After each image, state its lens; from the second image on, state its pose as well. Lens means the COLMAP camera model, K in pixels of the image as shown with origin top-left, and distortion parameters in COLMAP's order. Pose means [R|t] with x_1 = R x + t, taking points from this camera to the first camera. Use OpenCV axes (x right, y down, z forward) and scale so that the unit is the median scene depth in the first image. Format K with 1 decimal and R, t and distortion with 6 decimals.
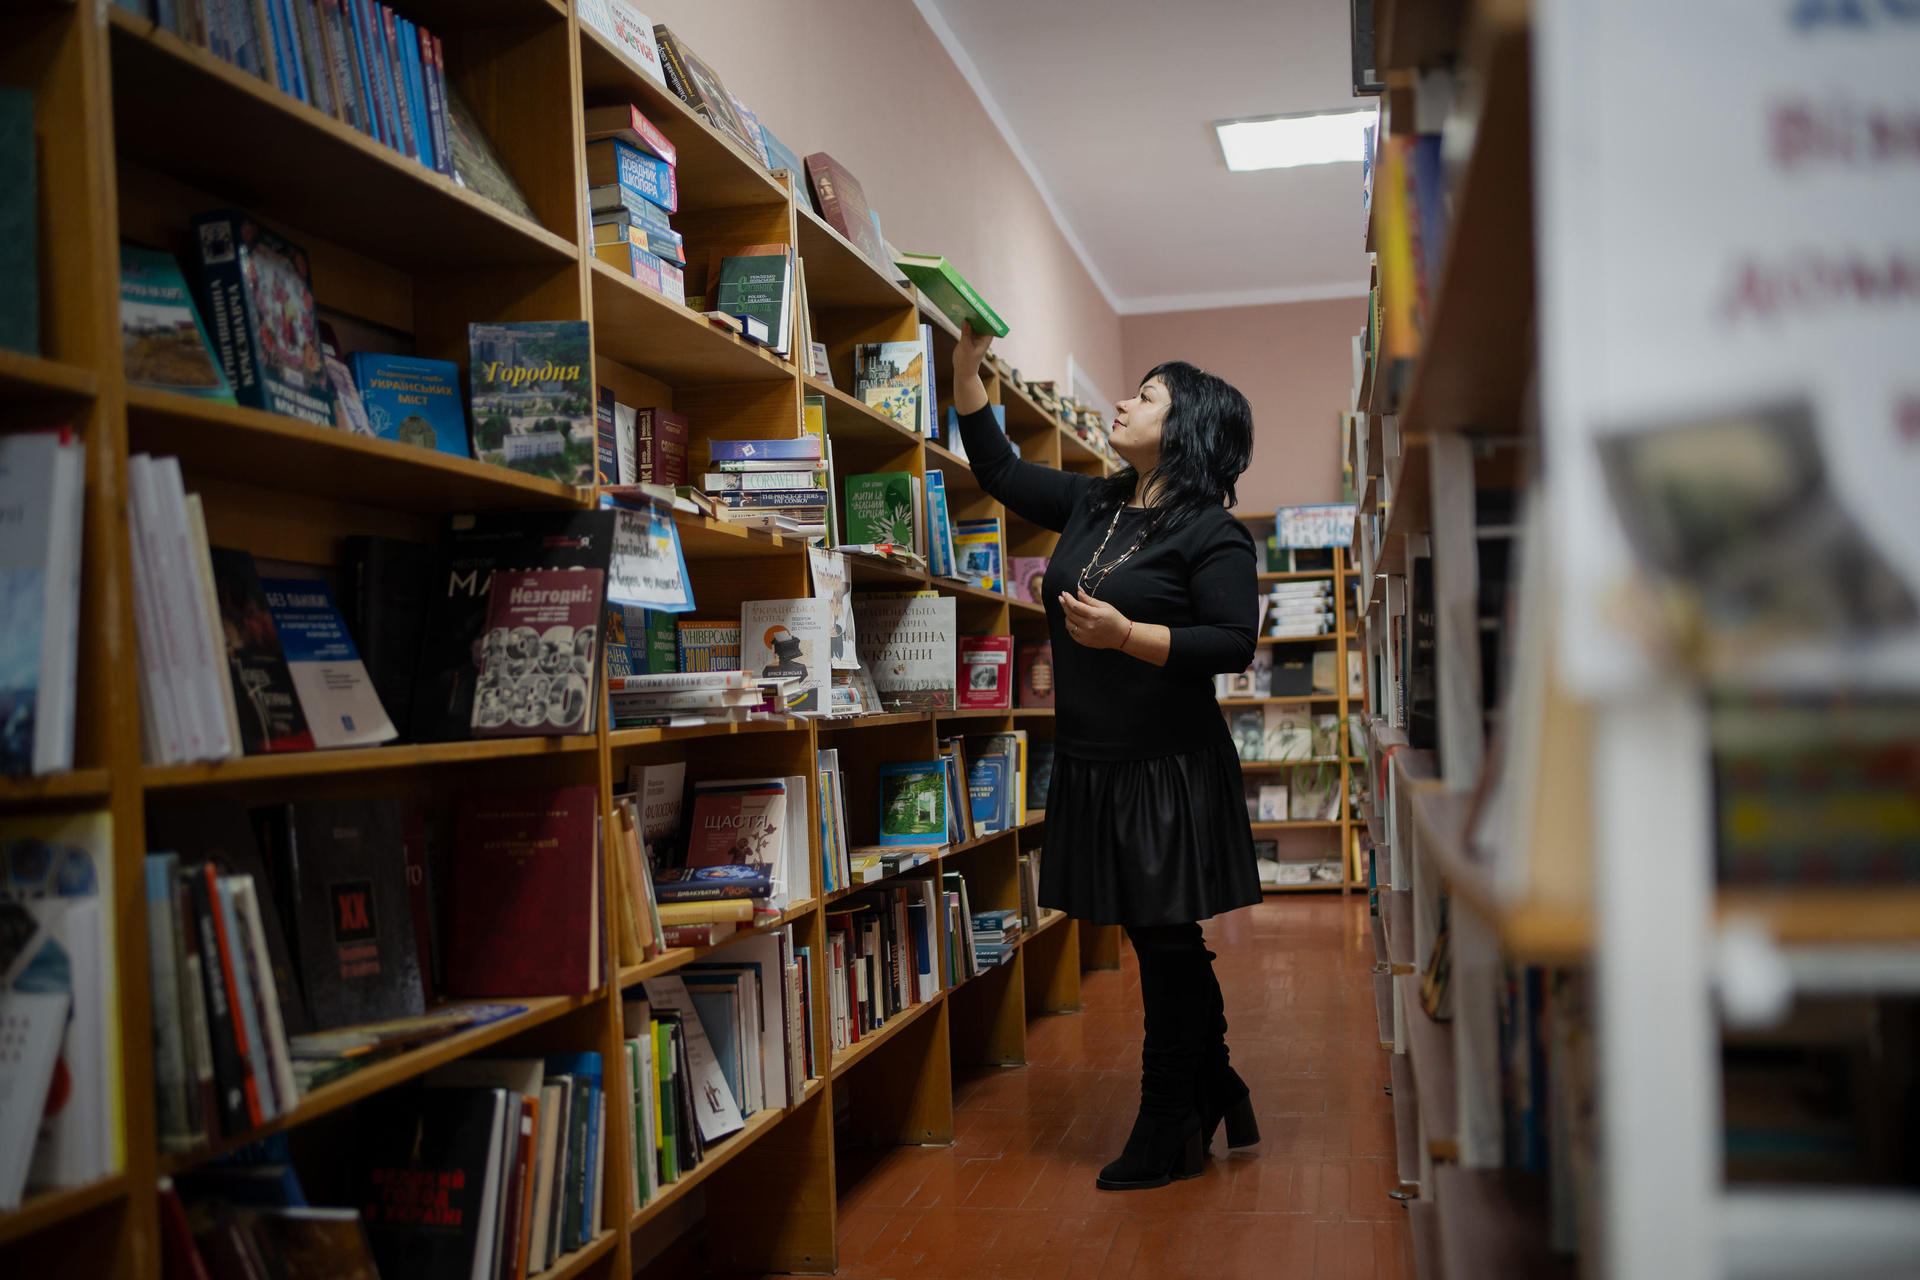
lens RADIAL K [[1950.7, 0, 960.0], [0, 1950.7, 640.0], [0, 0, 1]] dist [0.002605, -0.022739]
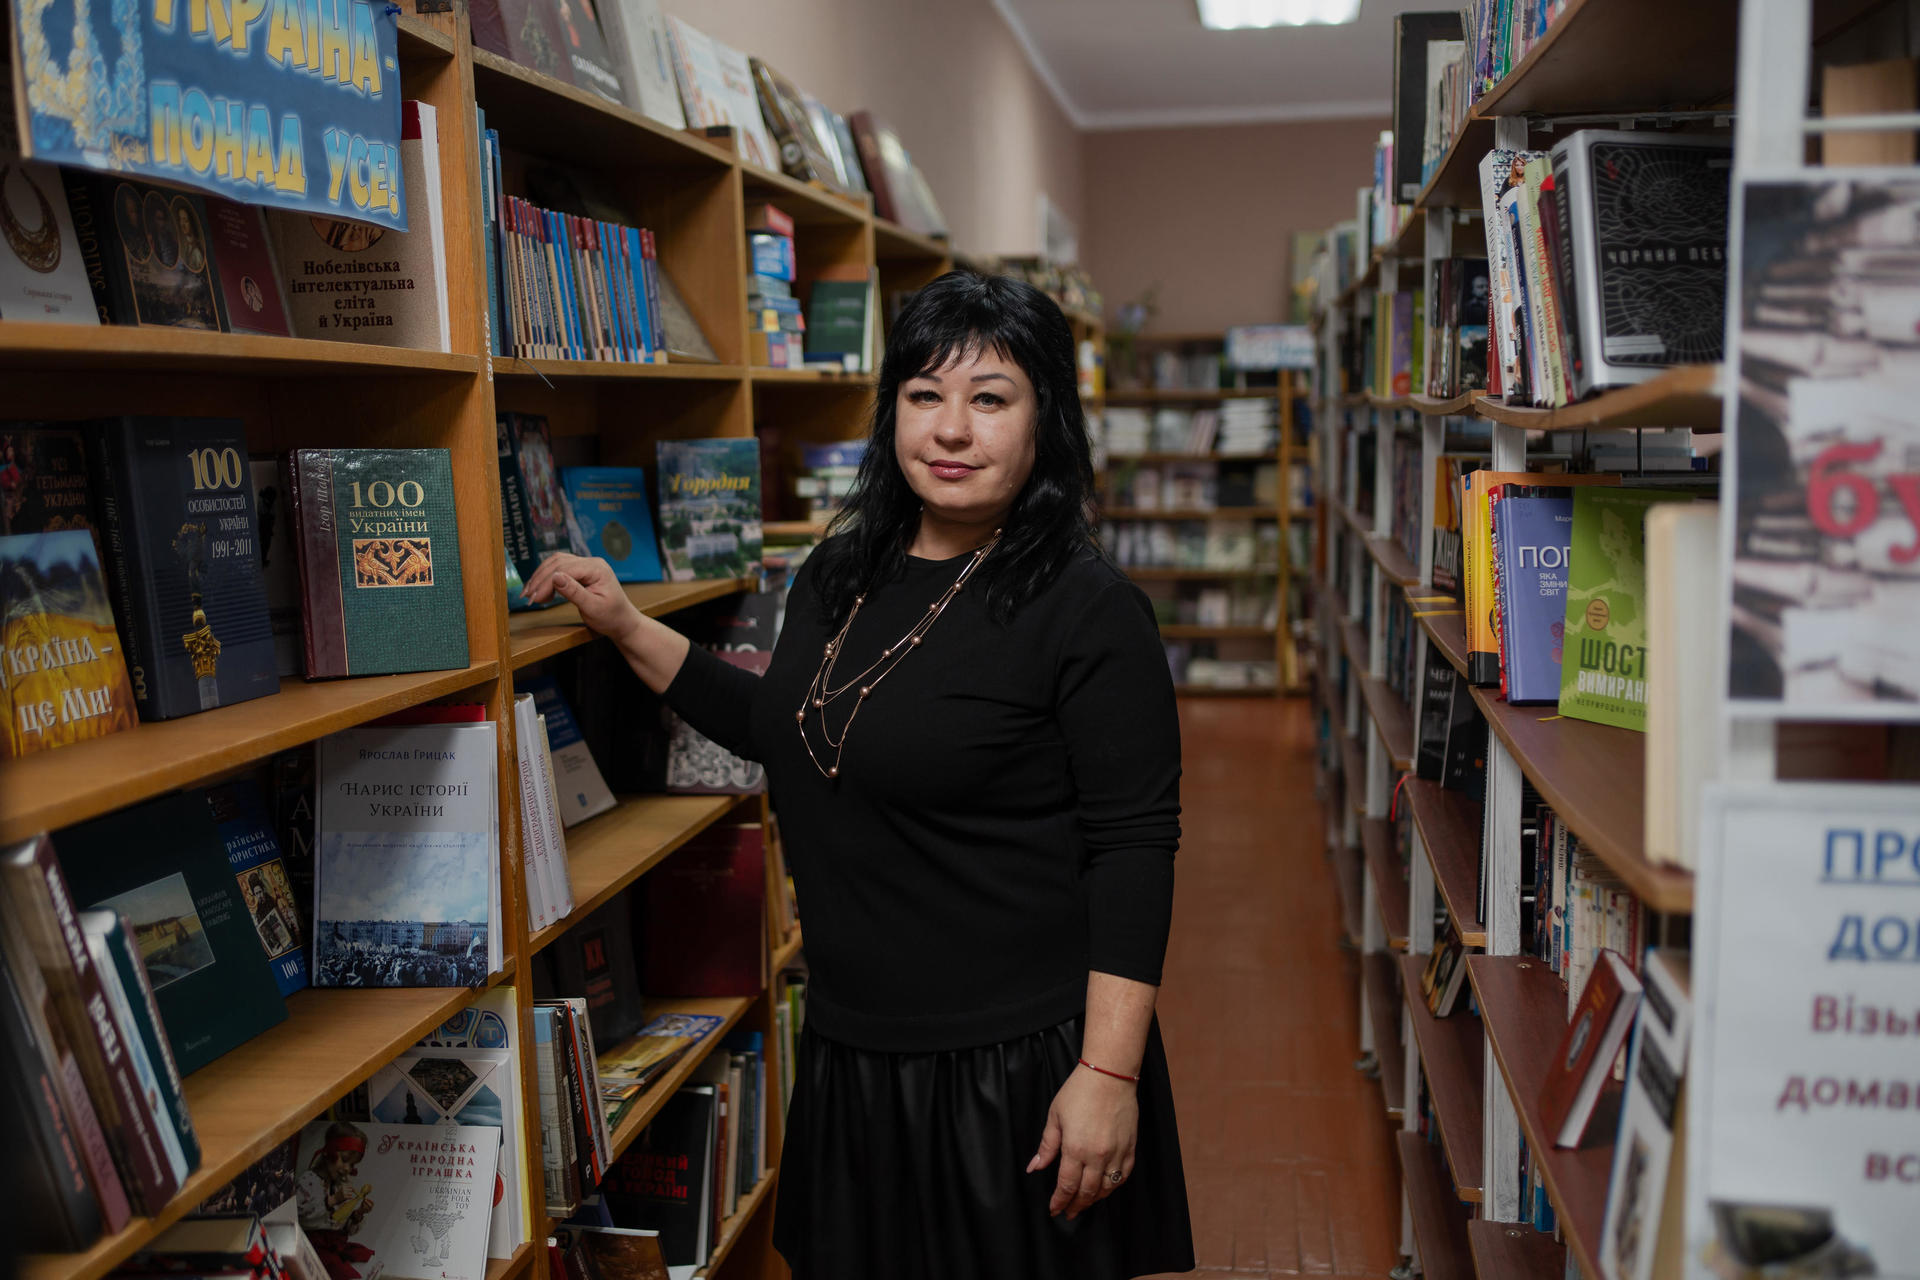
lens RADIAL K [[1937.1, 0, 960.0], [0, 1937.1, 640.0], [0, 0, 1]] dist [-0.010008, 0.007289]
pose [[0.998928, 0.011696, 0.044785, -0.119409], [-0.017786, 0.990261, 0.138082, -0.208430], [-0.042734, -0.138730, 0.989408, -0.184590]]
